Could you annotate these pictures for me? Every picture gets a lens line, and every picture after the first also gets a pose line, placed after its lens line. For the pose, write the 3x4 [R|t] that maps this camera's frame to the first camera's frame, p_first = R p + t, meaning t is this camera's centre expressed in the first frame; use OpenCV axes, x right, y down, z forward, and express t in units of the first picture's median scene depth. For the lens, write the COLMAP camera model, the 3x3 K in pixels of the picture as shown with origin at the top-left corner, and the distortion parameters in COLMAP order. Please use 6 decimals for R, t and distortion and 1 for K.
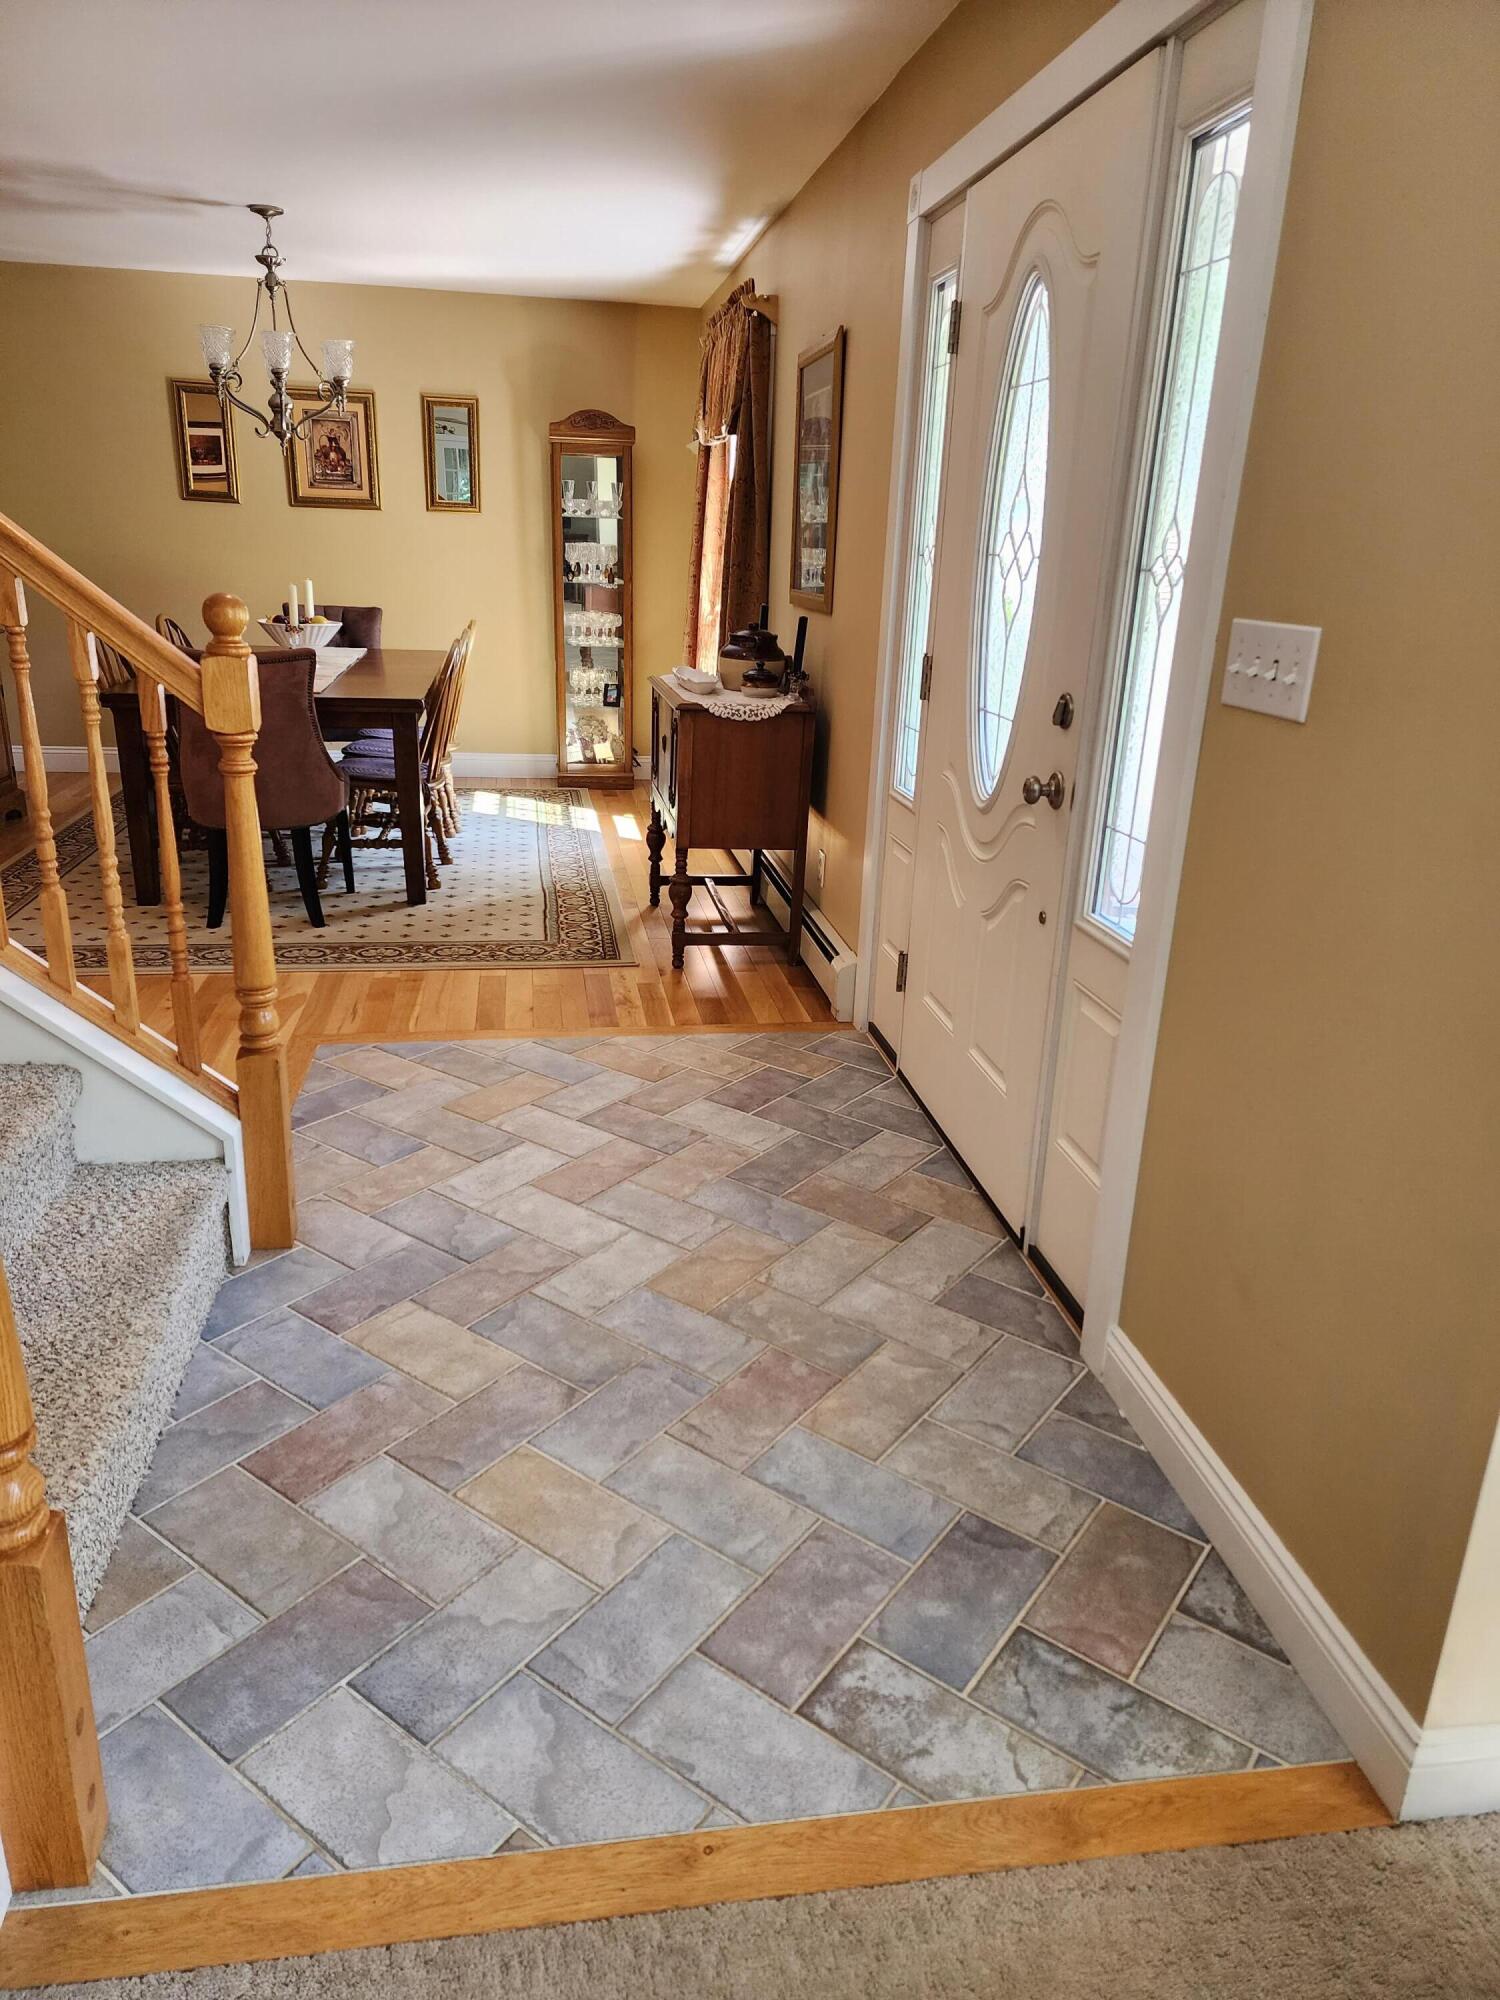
lens RADIAL K [[1349.4, 0, 750.0], [0, 1349.4, 1000.0], [0, 0, 1]] dist [0.076535, -0.088564]
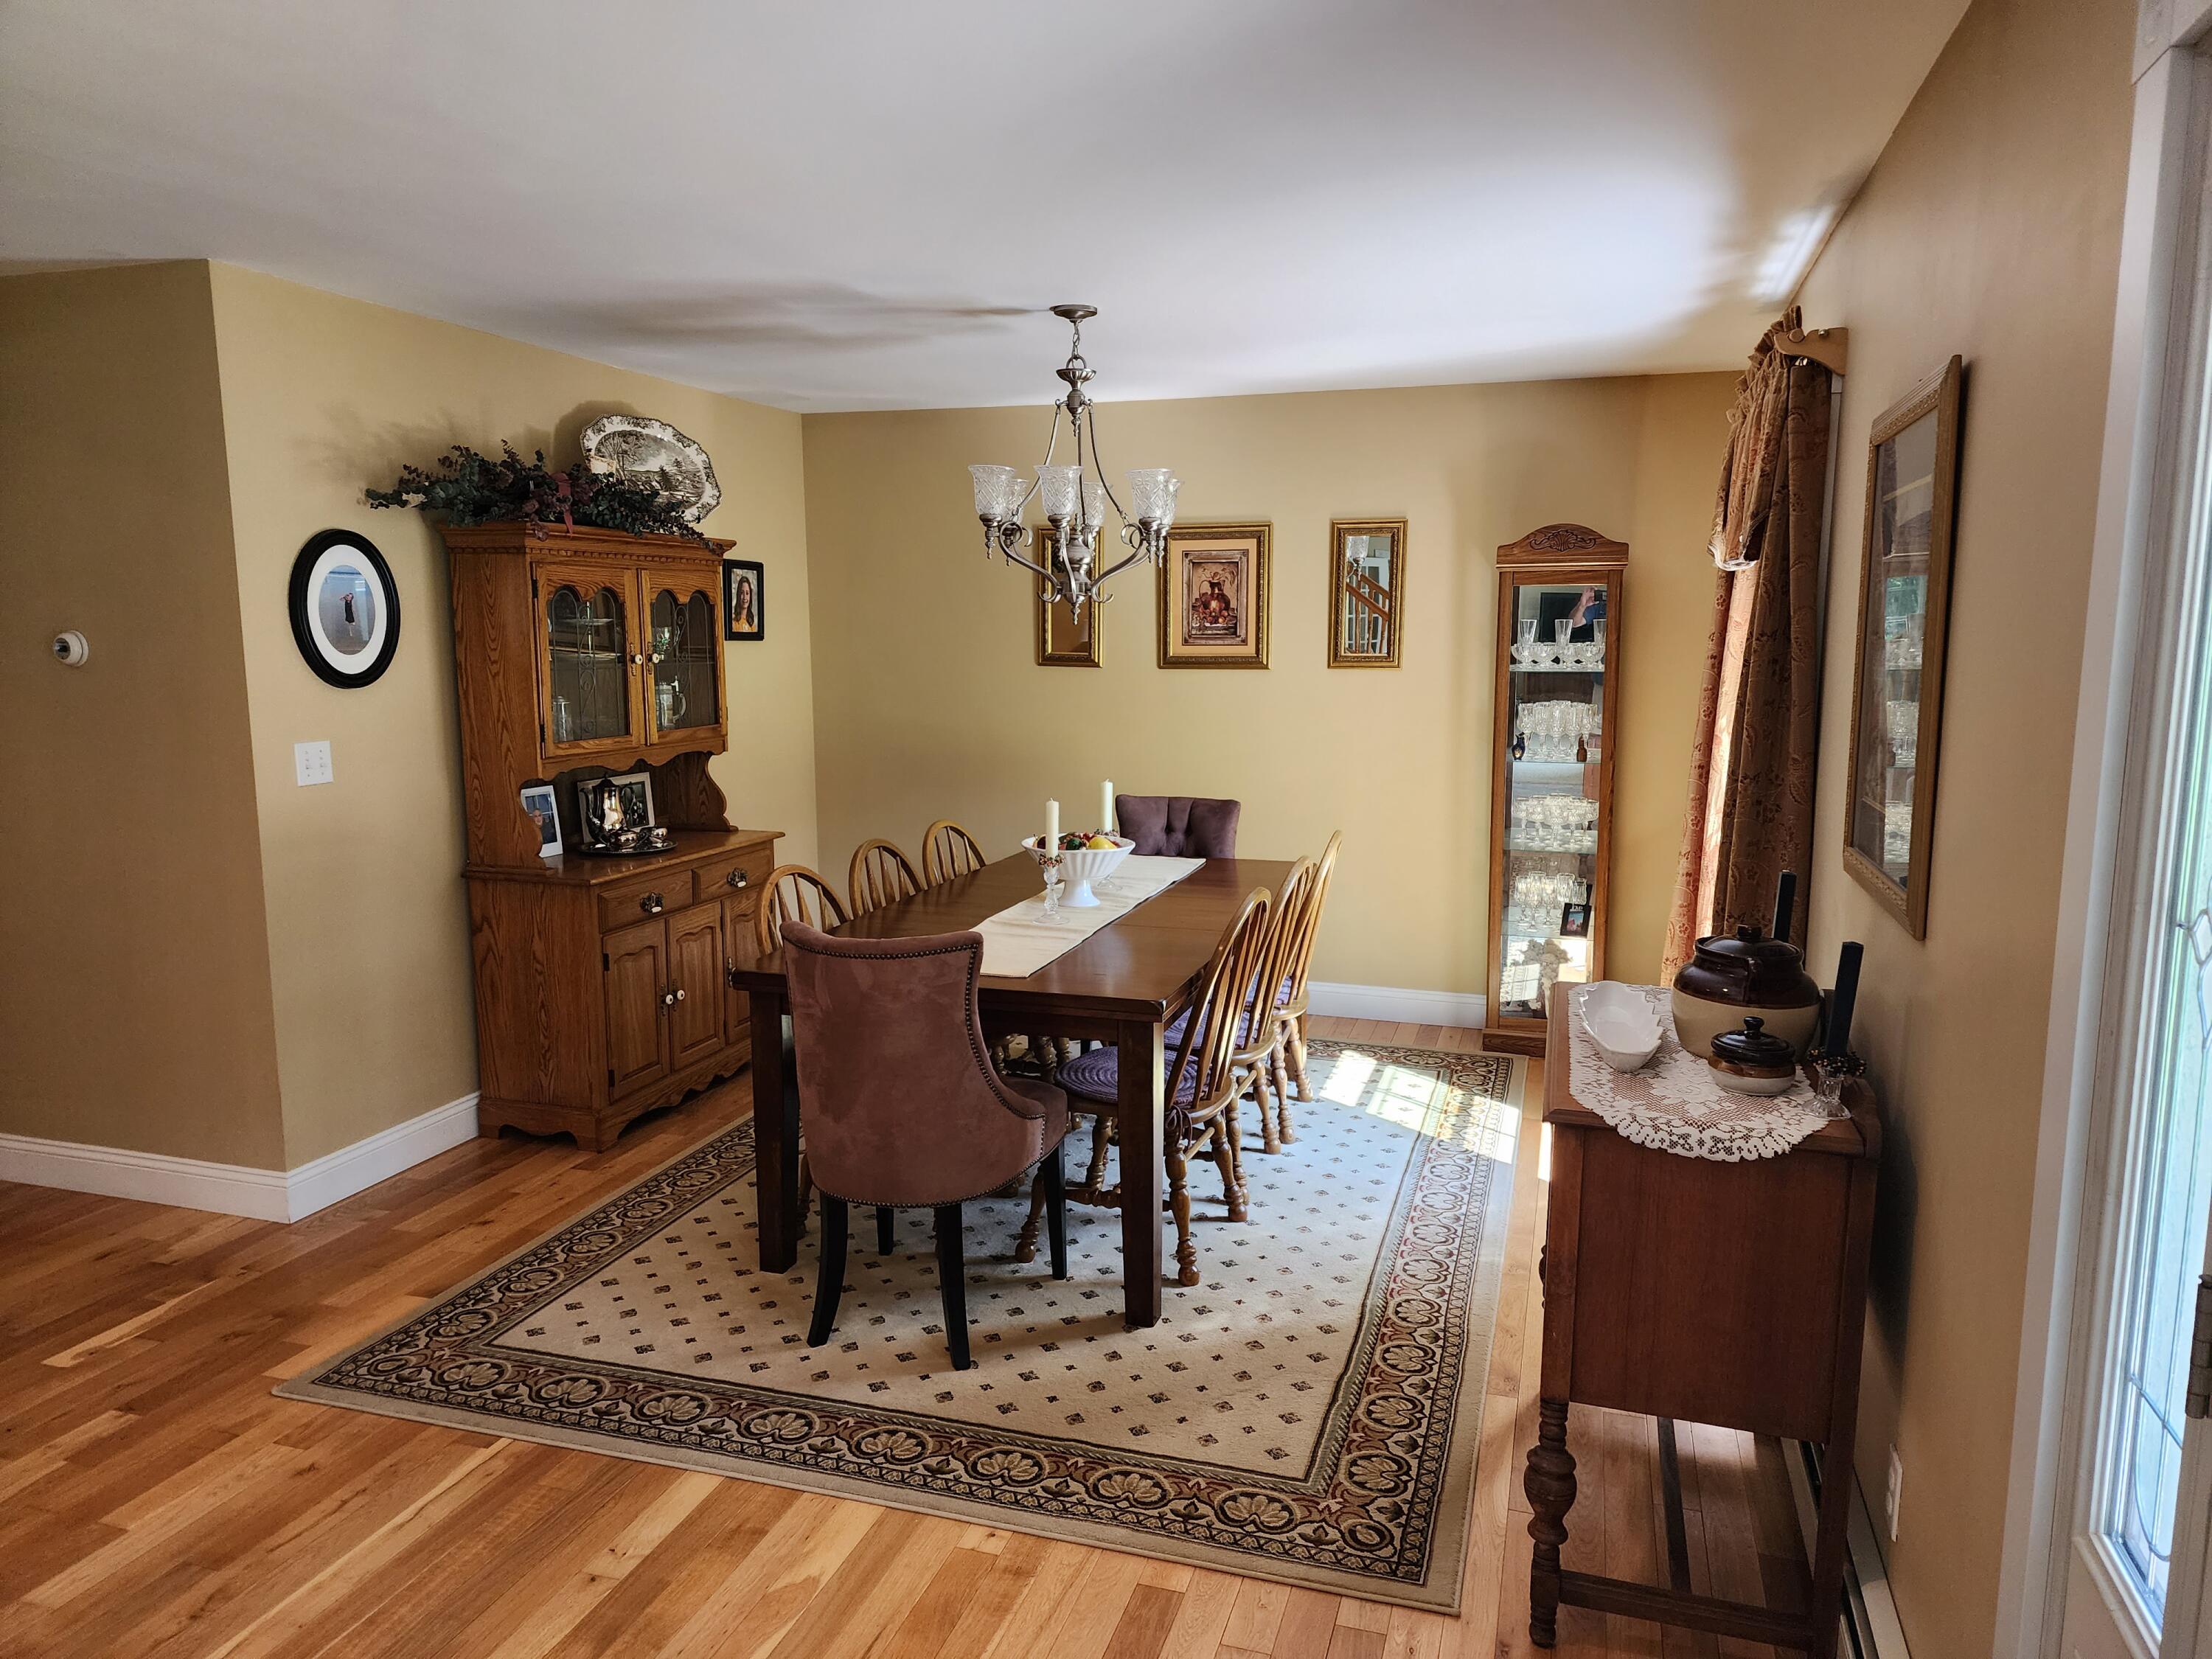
lens RADIAL K [[1492.5, 0, 1108.5], [0, 1492.5, 839.7], [0, 0, 1]] dist [0.076535, -0.088564]
pose [[0.892084, 0.031252, -0.450787, 0.033399], [-0.117613, 0.979280, -0.164859, -0.153223], [0.436295, 0.200086, 0.877275, 0.326809]]
